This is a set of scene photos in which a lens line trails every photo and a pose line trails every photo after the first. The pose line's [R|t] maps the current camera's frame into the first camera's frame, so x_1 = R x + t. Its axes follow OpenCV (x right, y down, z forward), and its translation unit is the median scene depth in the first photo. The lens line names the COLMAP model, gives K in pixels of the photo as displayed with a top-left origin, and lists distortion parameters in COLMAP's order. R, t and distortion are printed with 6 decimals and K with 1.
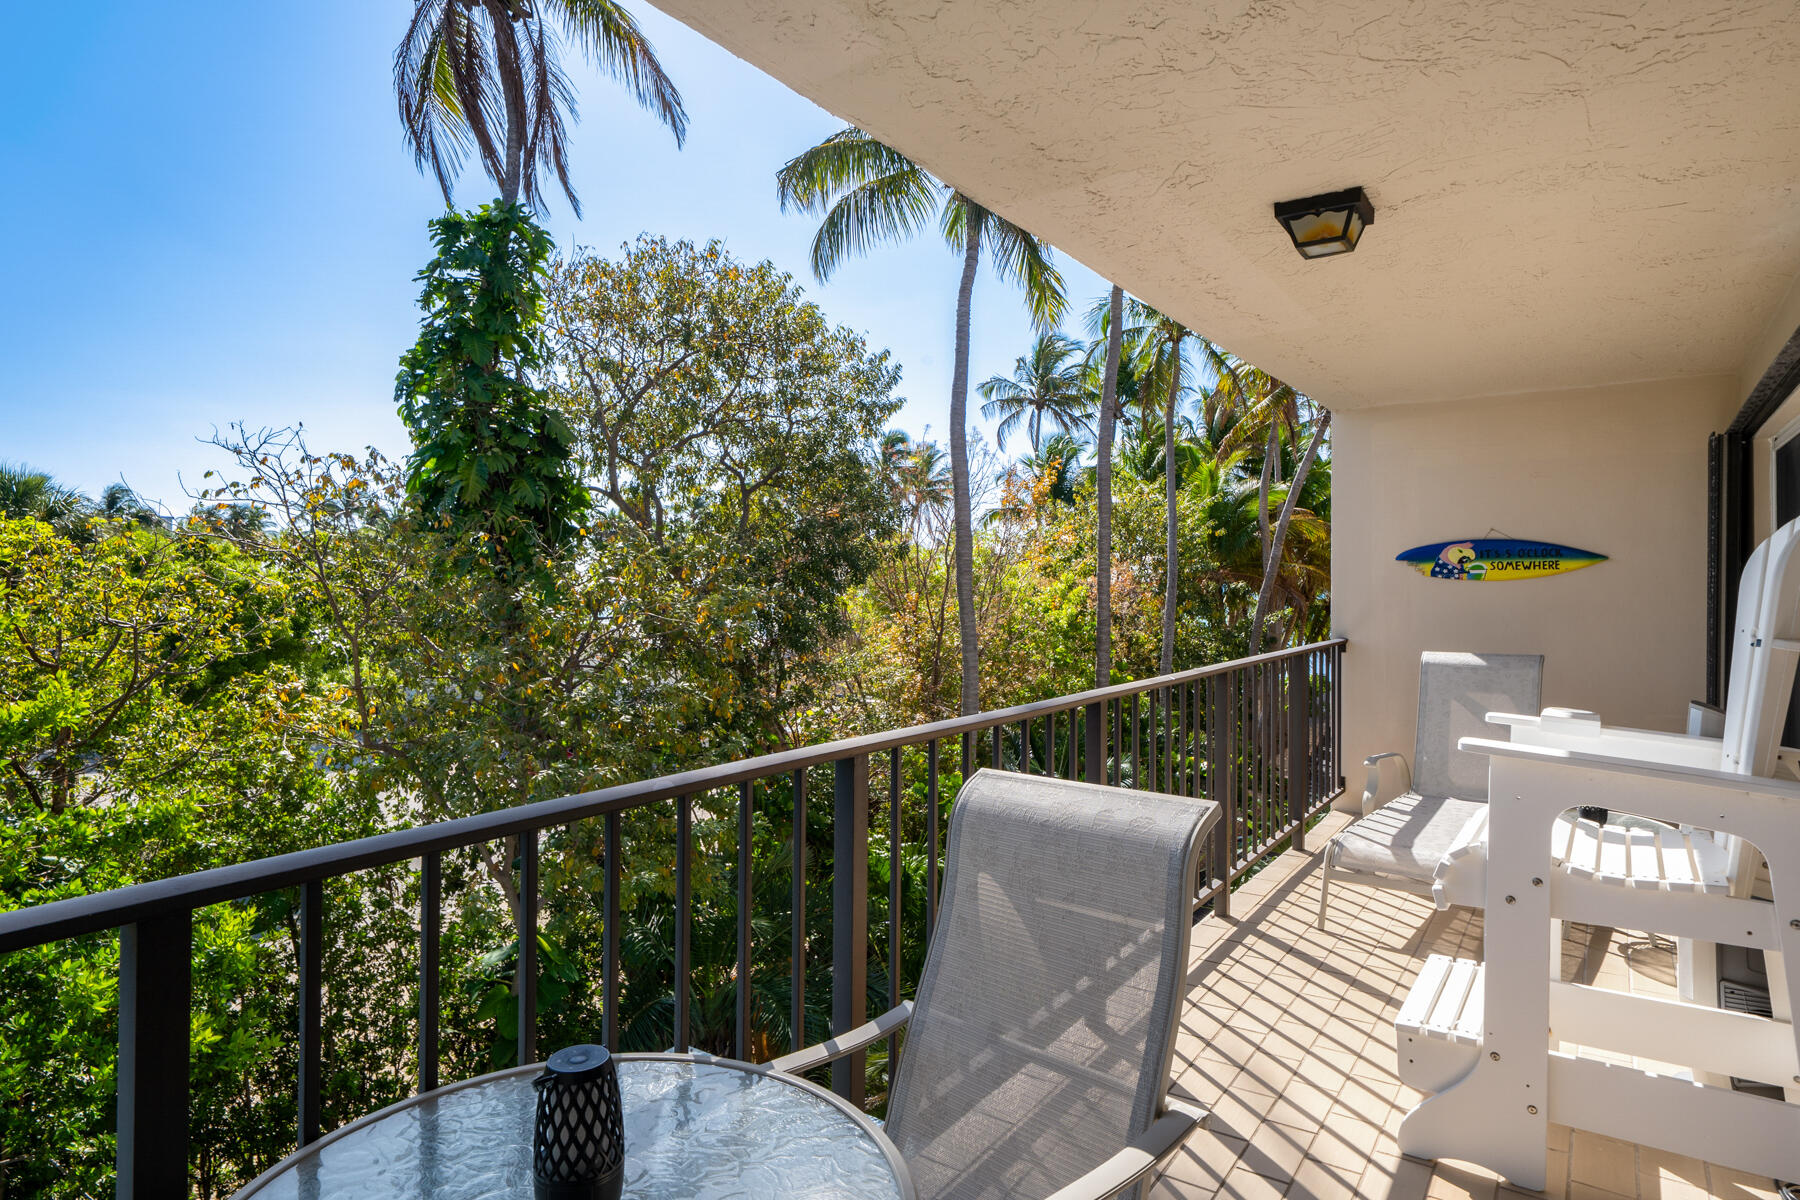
lens RADIAL K [[1012.8, 0, 899.9], [0, 1012.8, 599.5], [0, 0, 1]] dist [0.005400, 0.002464]
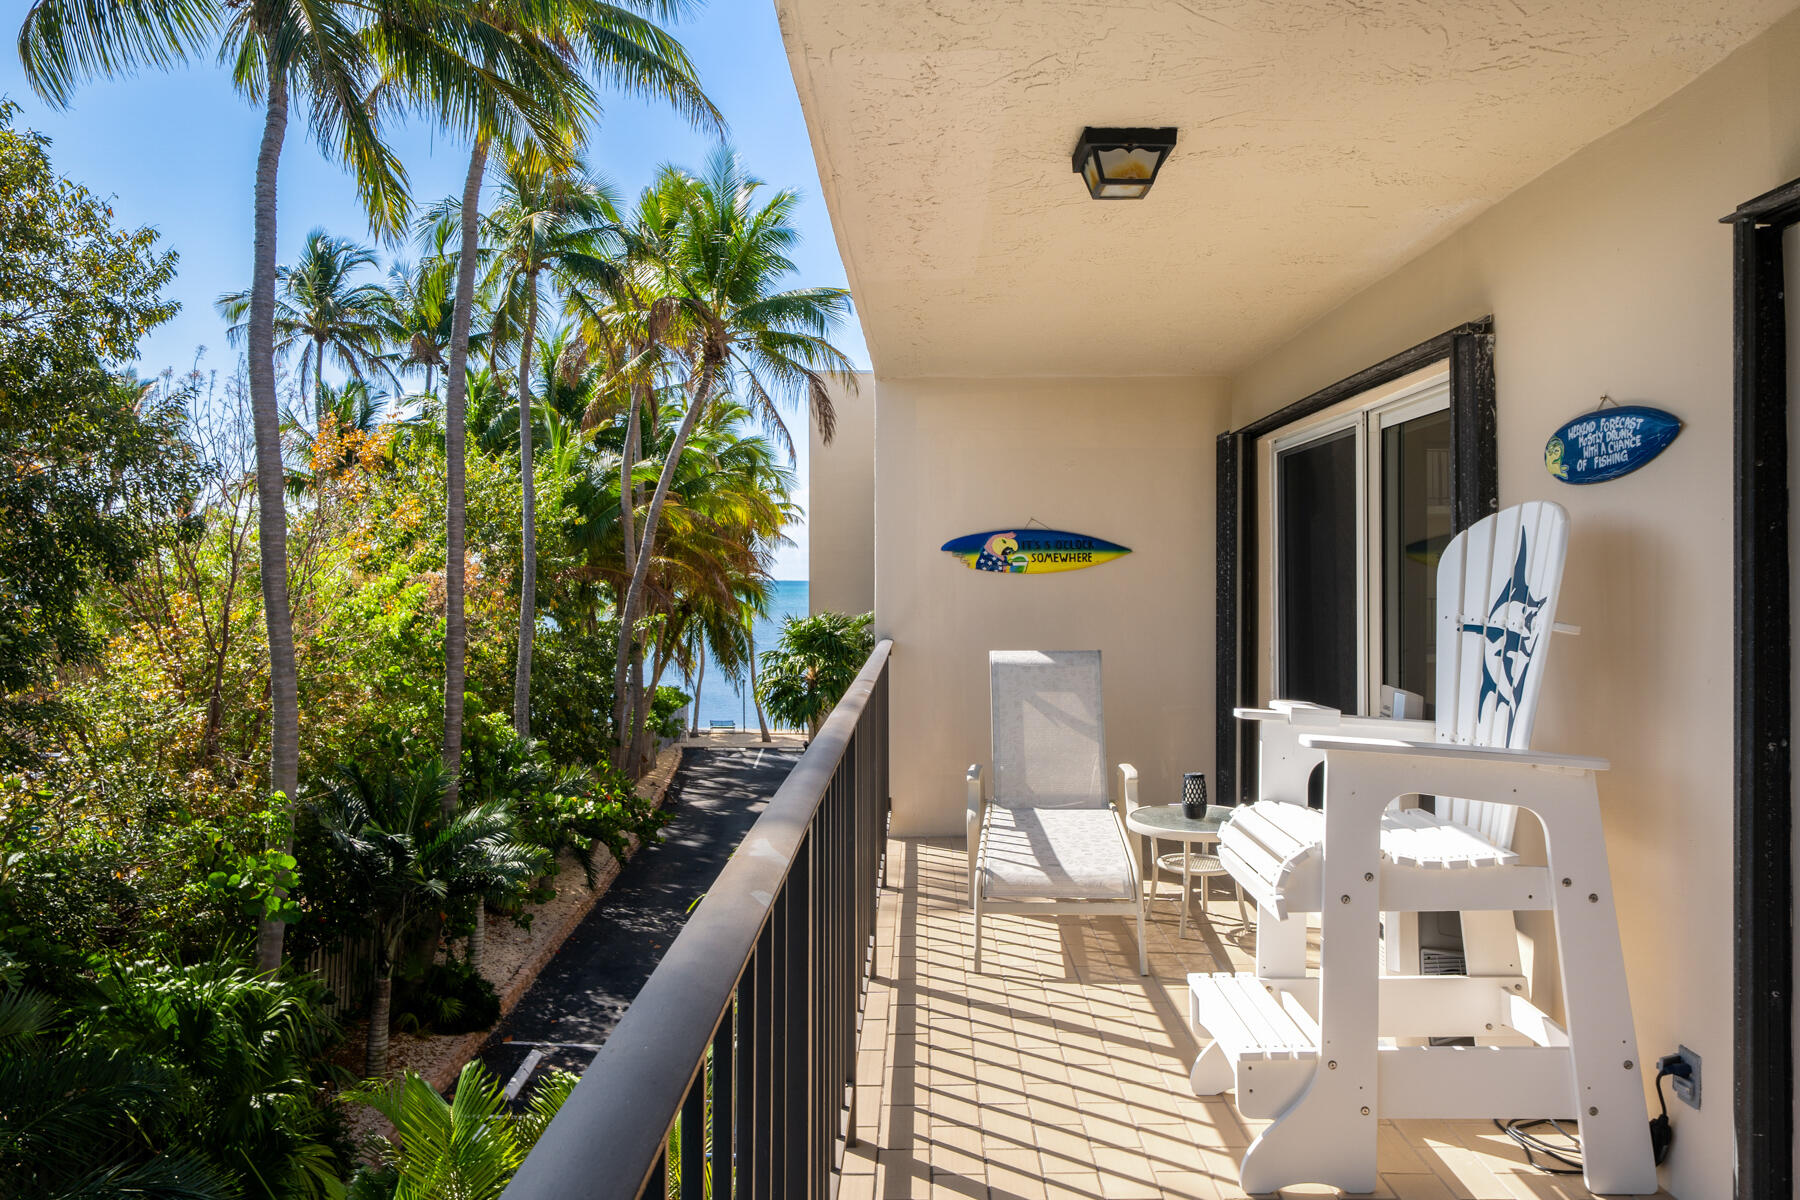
lens RADIAL K [[1261.2, 0, 900.2], [0, 1261.2, 597.1], [0, 0, 1]] dist [0.005985, -0.006531]
pose [[0.830379, -0.008352, 0.557136, -0.166990], [0.009892, 0.999951, 0.000247, 0.001822], [-0.557111, 0.005306, 0.830421, 0.096002]]
